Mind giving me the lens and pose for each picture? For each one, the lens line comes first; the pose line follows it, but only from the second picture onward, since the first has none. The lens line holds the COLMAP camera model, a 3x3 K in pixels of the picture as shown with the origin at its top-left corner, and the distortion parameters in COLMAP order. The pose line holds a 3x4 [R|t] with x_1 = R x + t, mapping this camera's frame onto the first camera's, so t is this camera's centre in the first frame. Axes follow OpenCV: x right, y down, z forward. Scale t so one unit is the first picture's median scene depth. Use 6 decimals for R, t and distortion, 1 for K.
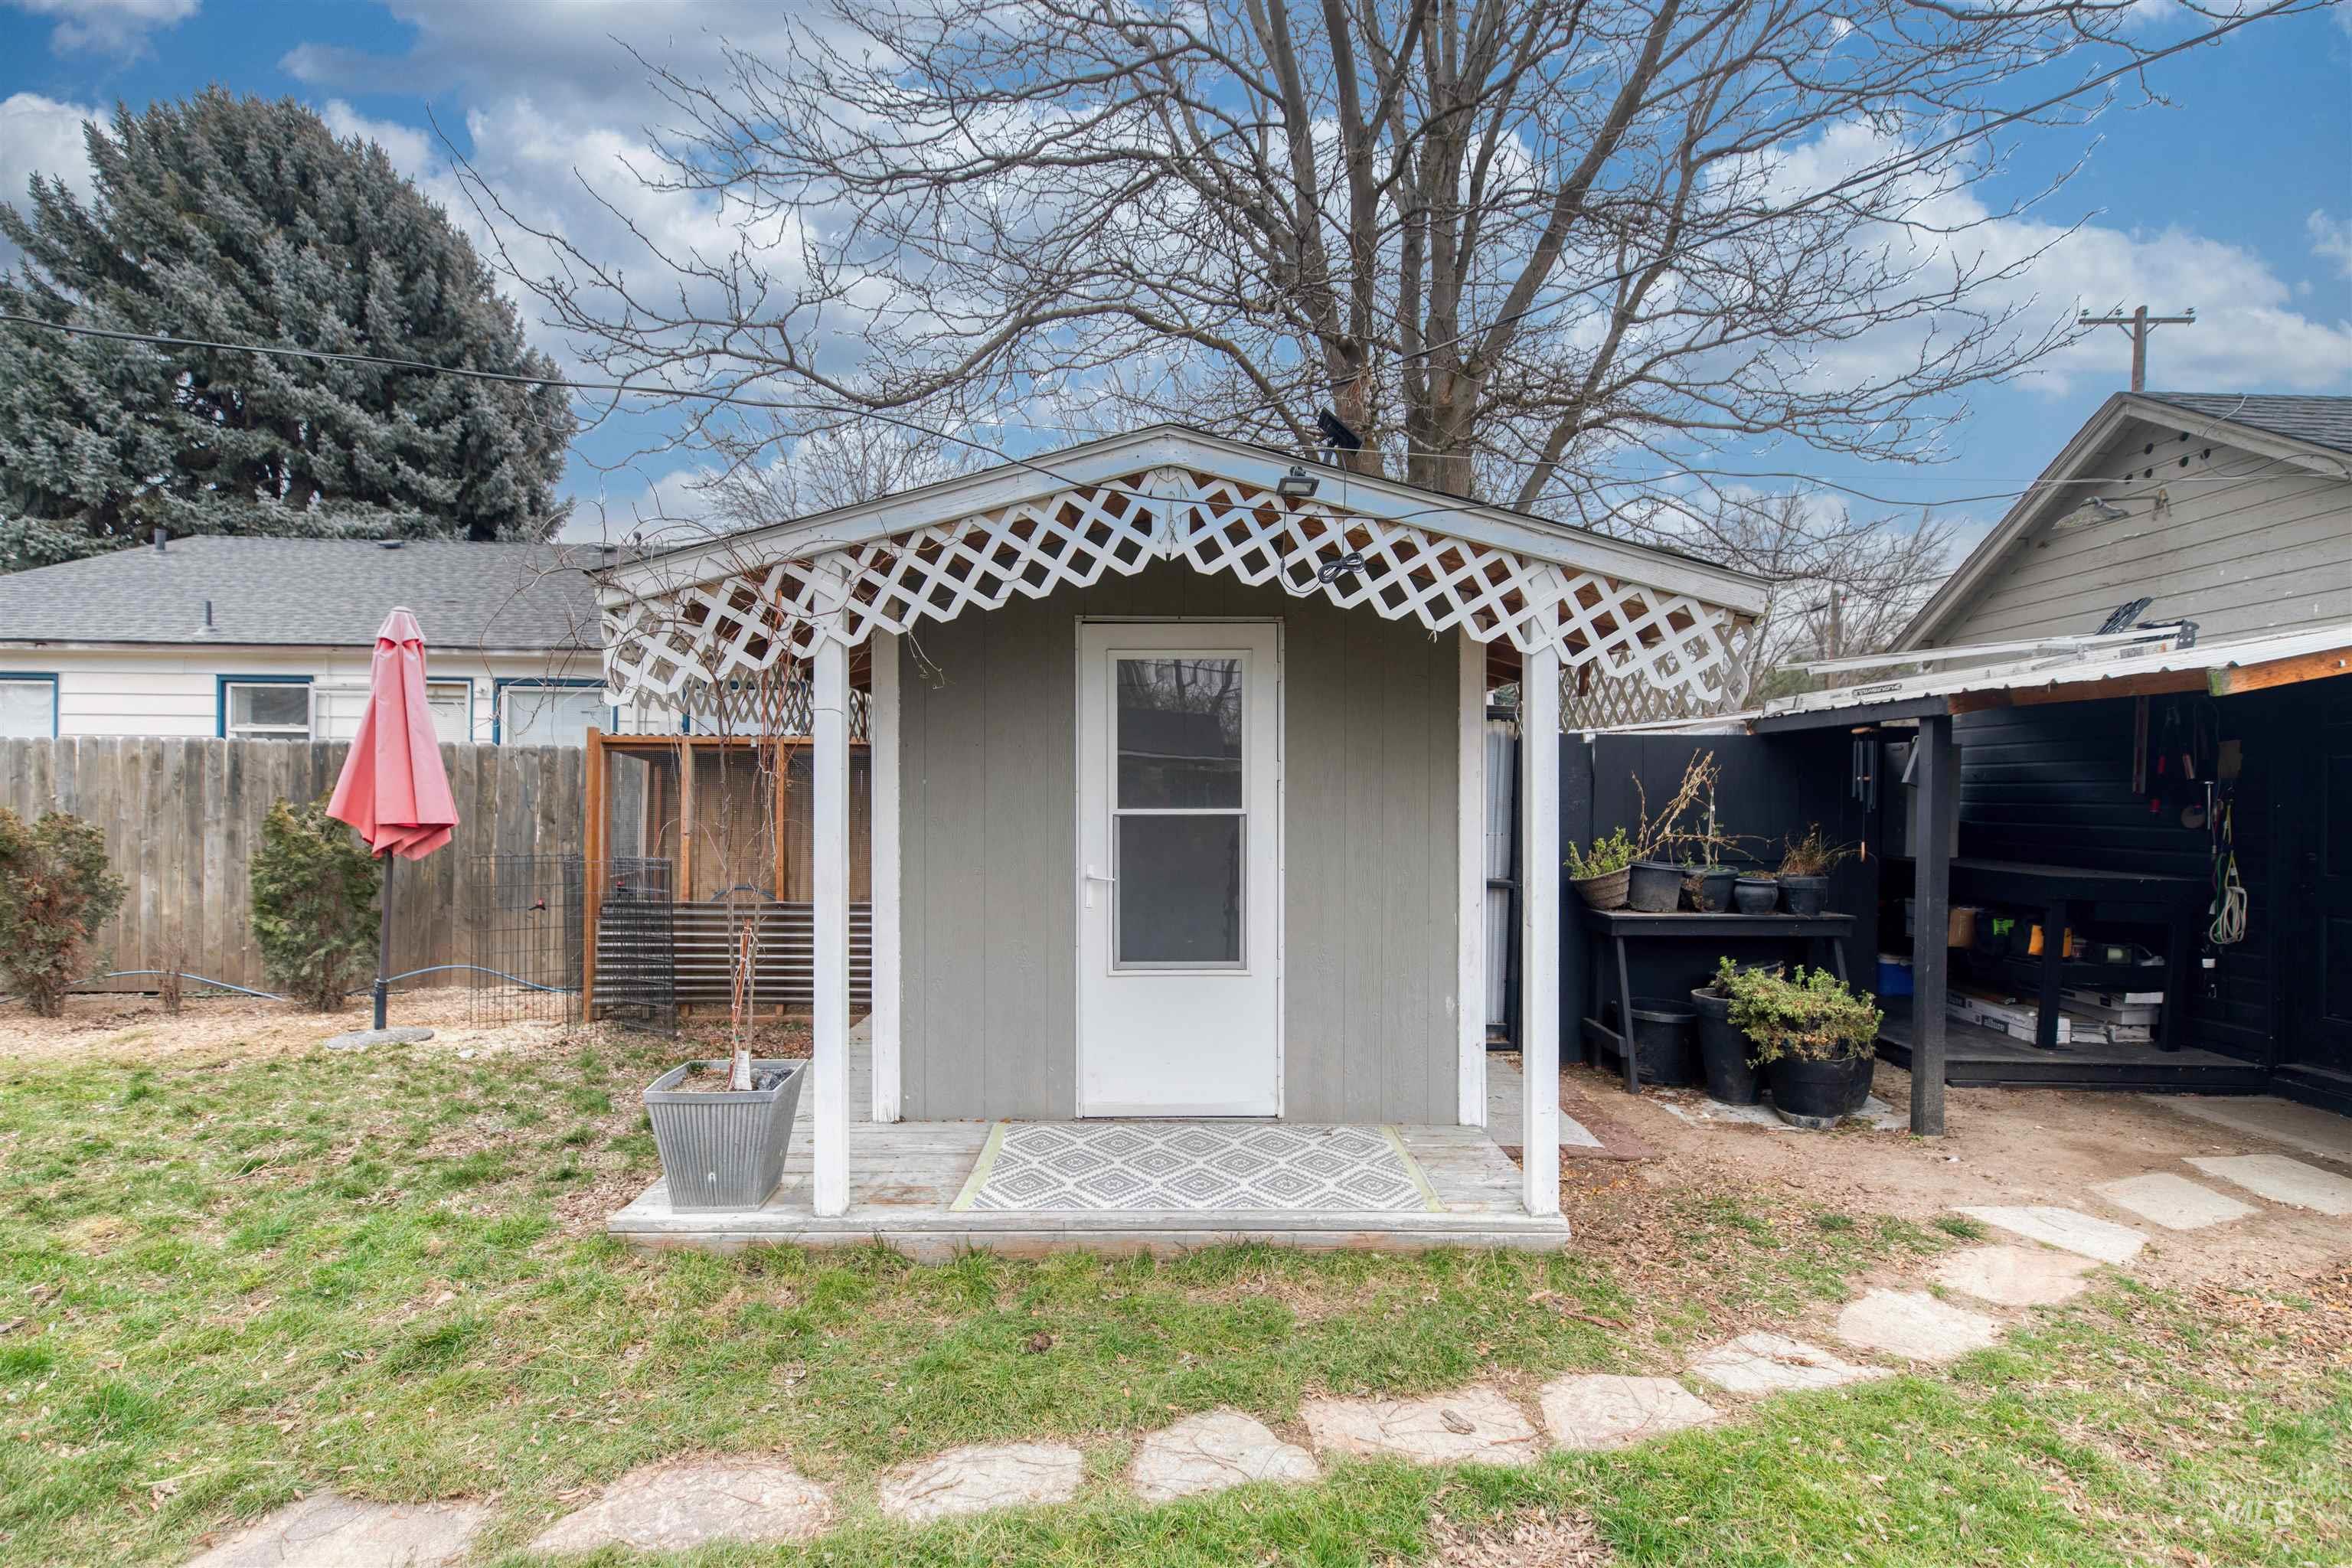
lens RADIAL K [[1083.9, 0, 1176.0], [0, 1083.9, 784.0], [0, 0, 1]] dist [0.000830, 0.000917]
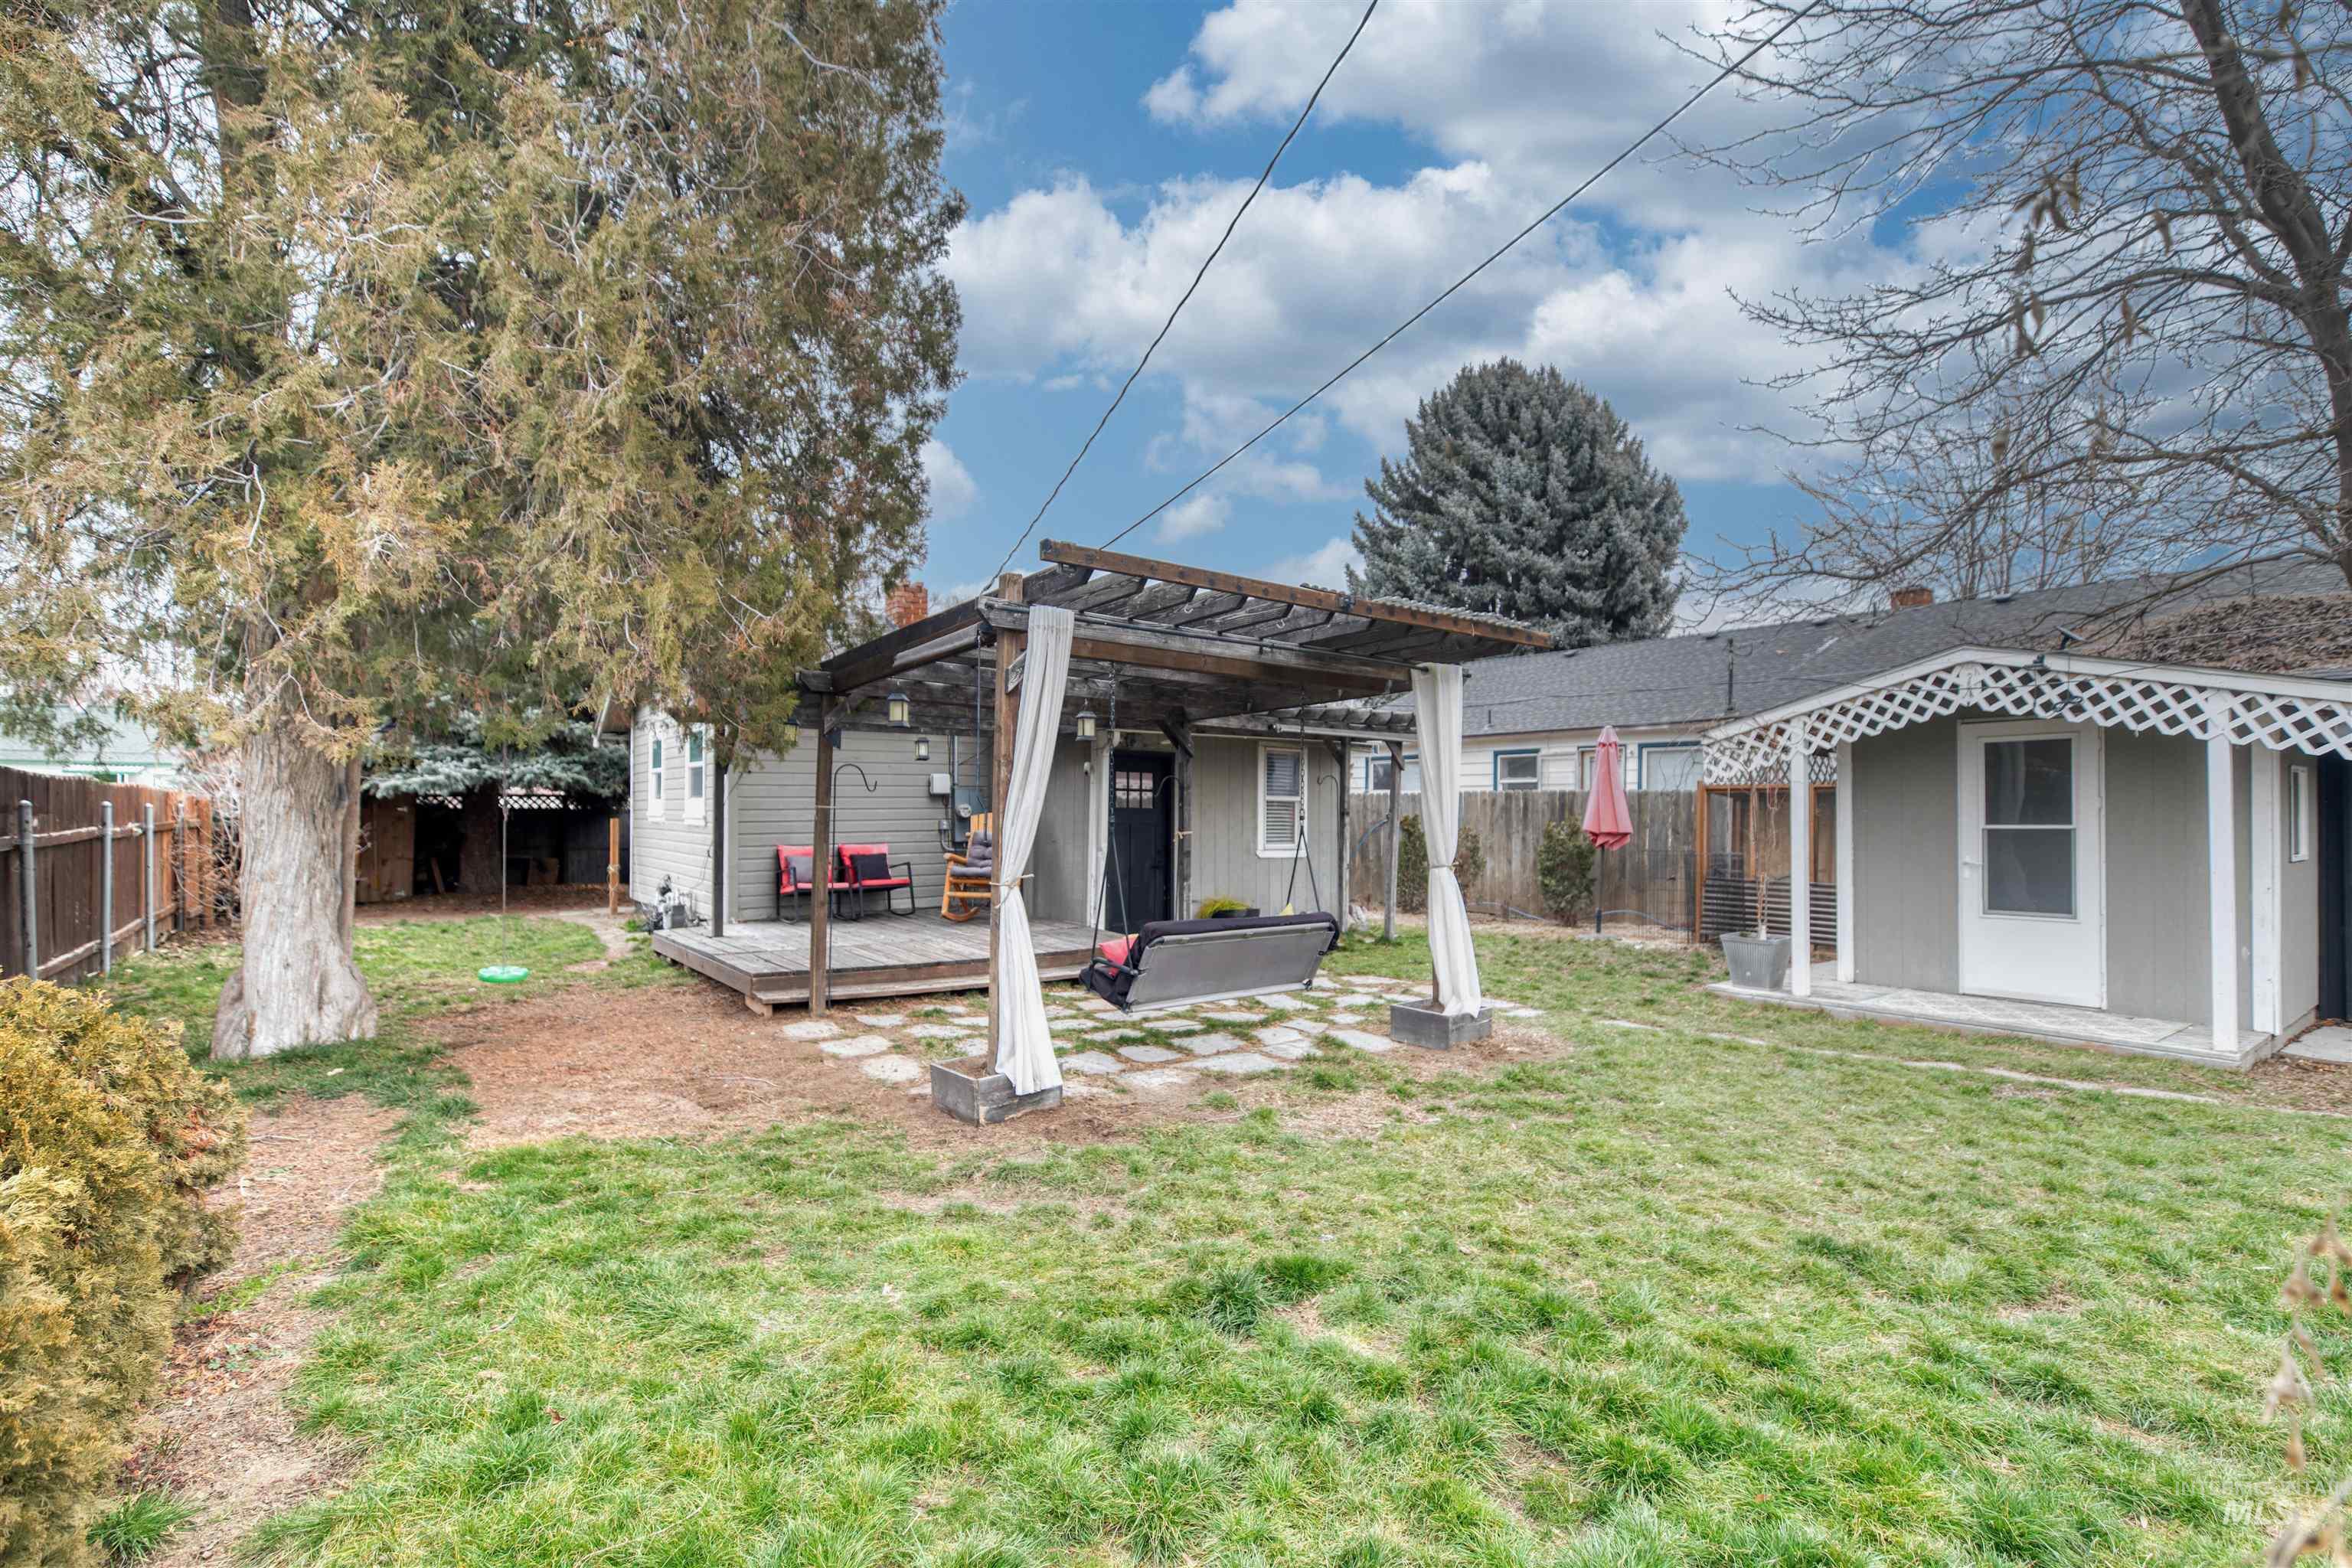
lens RADIAL K [[1082.9, 0, 1181.3], [0, 1082.9, 825.8], [0, 0, 1]] dist [0.011209, -0.000391]
pose [[0.590058, 0.003749, -0.807352, 0.481102], [0.009733, 0.999884, 0.011757, -0.008139], [0.807302, -0.014796, 0.589953, -0.892685]]
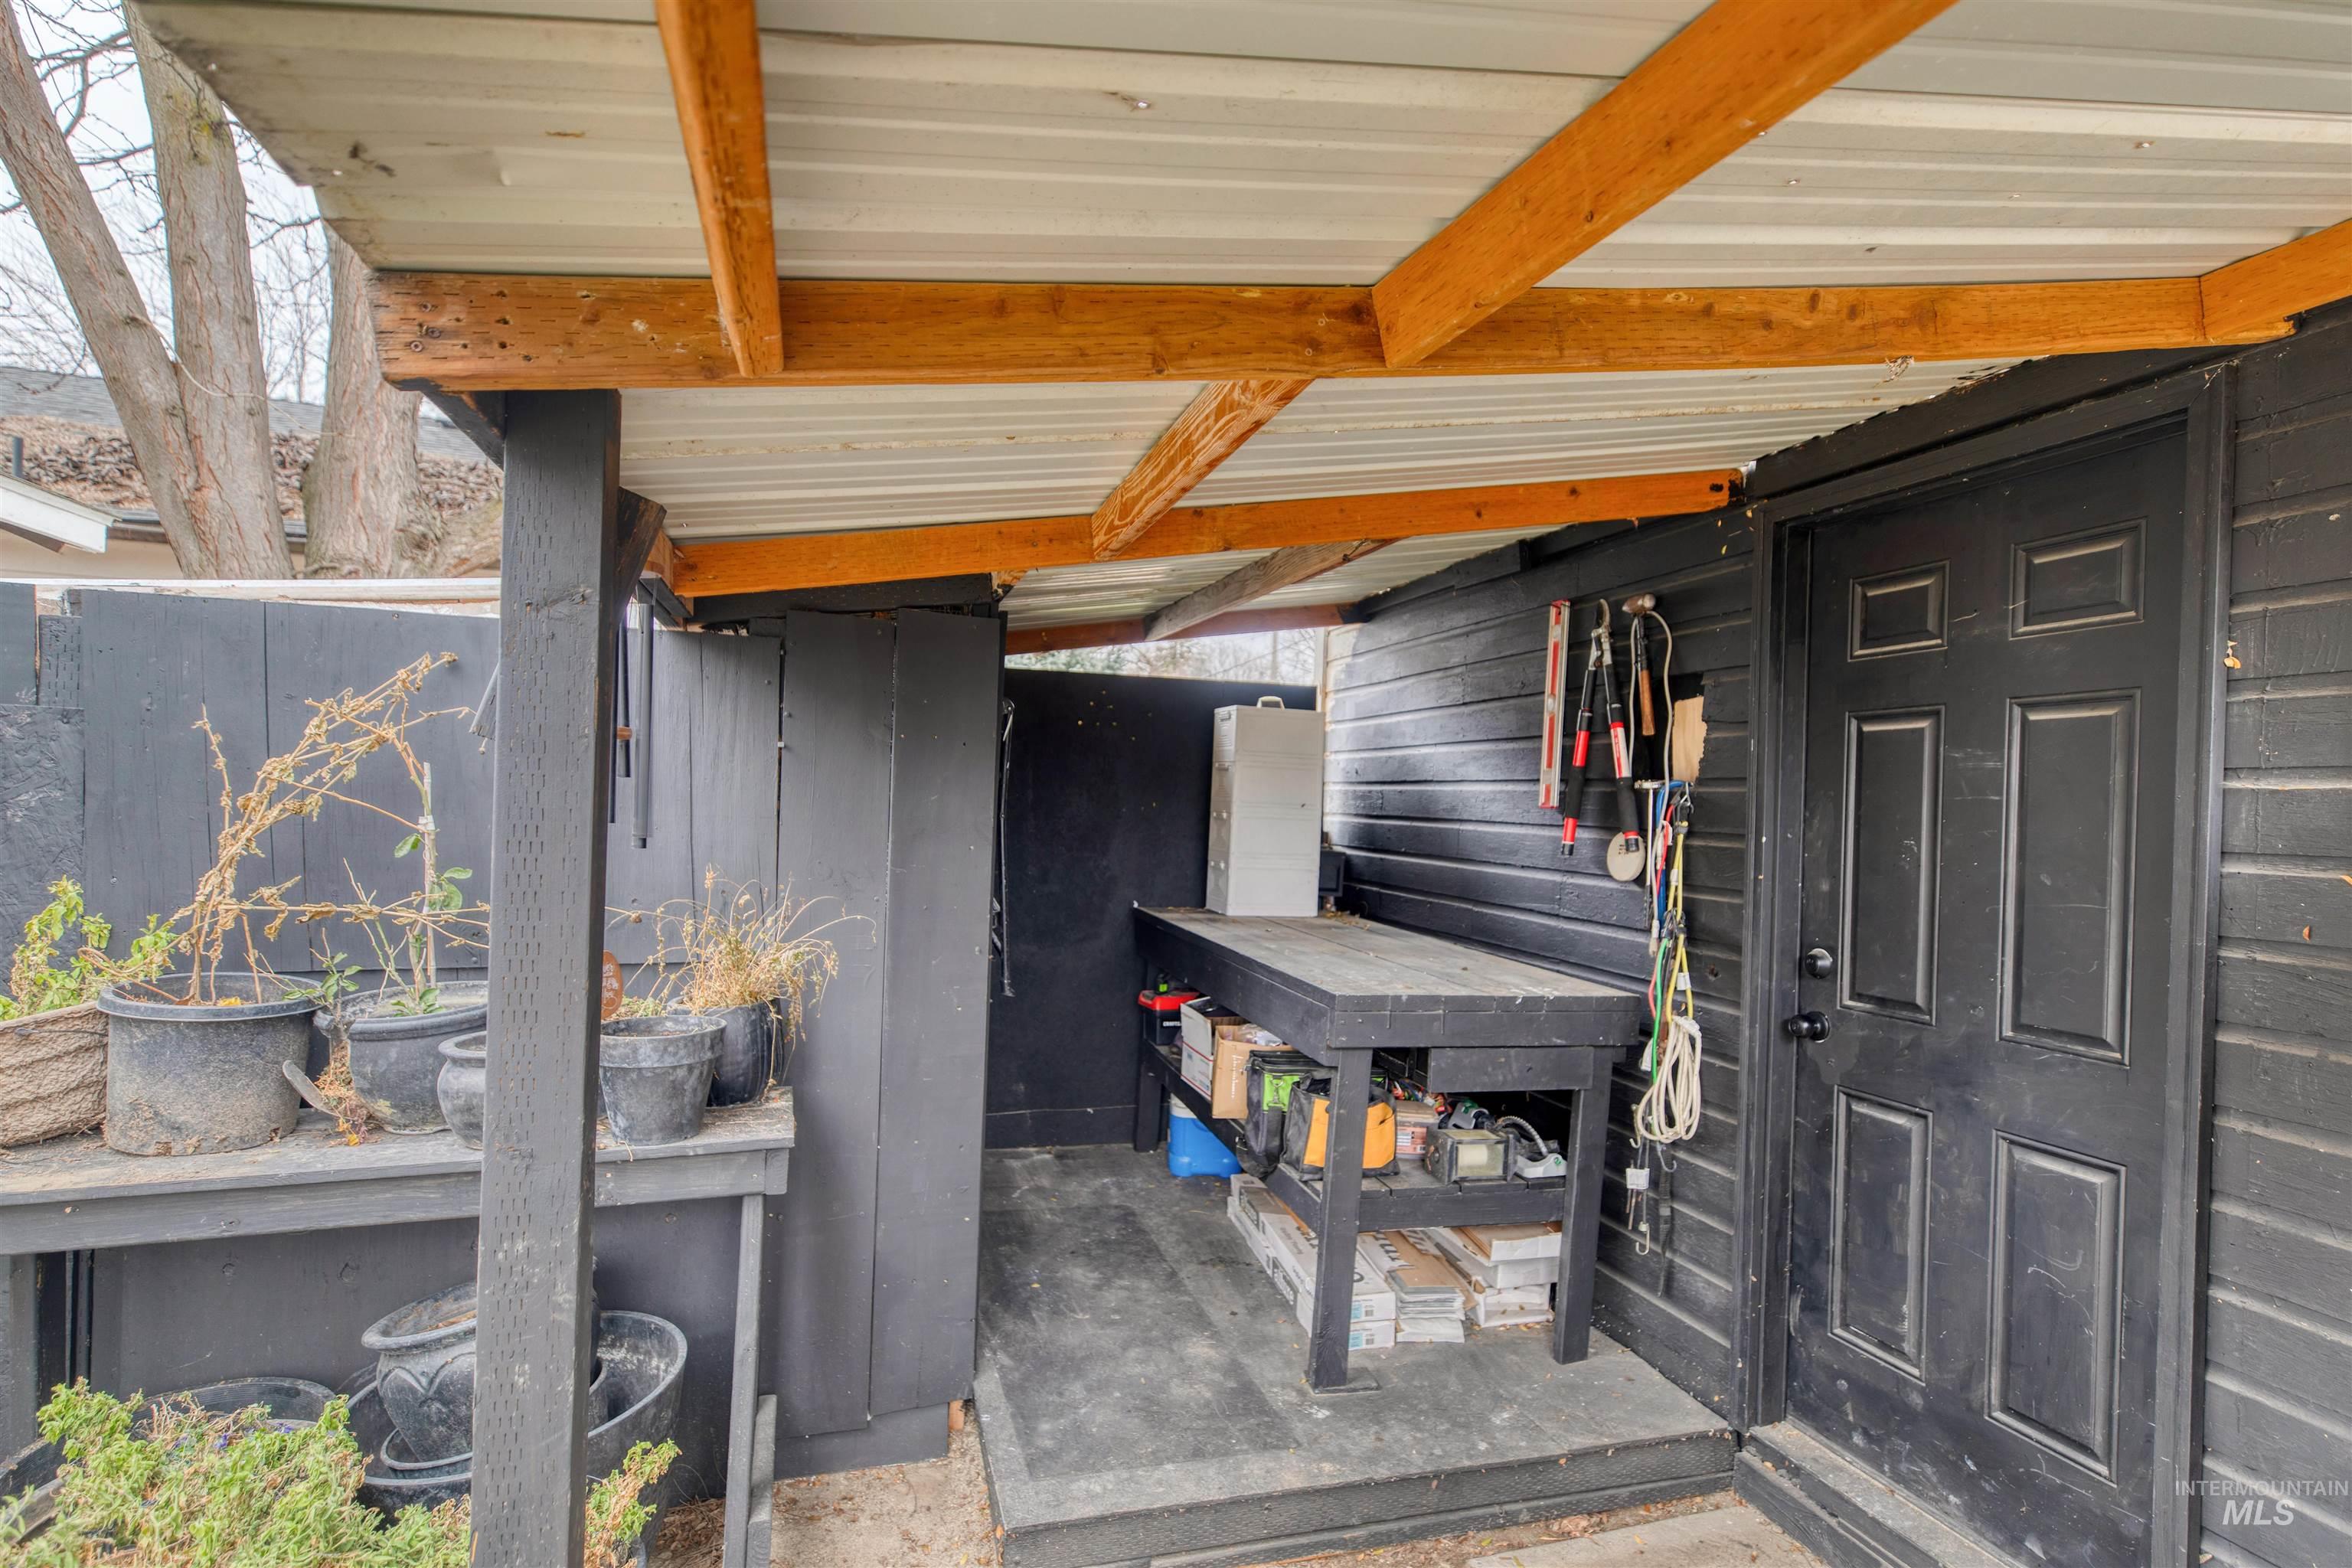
lens RADIAL K [[1082.9, 0, 1181.3], [0, 1082.9, 825.8], [0, 0, 1]] dist [0.011209, -0.000391]
pose [[0.959103, 0.014039, 0.282710, 0.648375], [-0.024716, 0.999108, 0.034237, 0.005227], [-0.281977, -0.039825, 0.958594, 0.631179]]
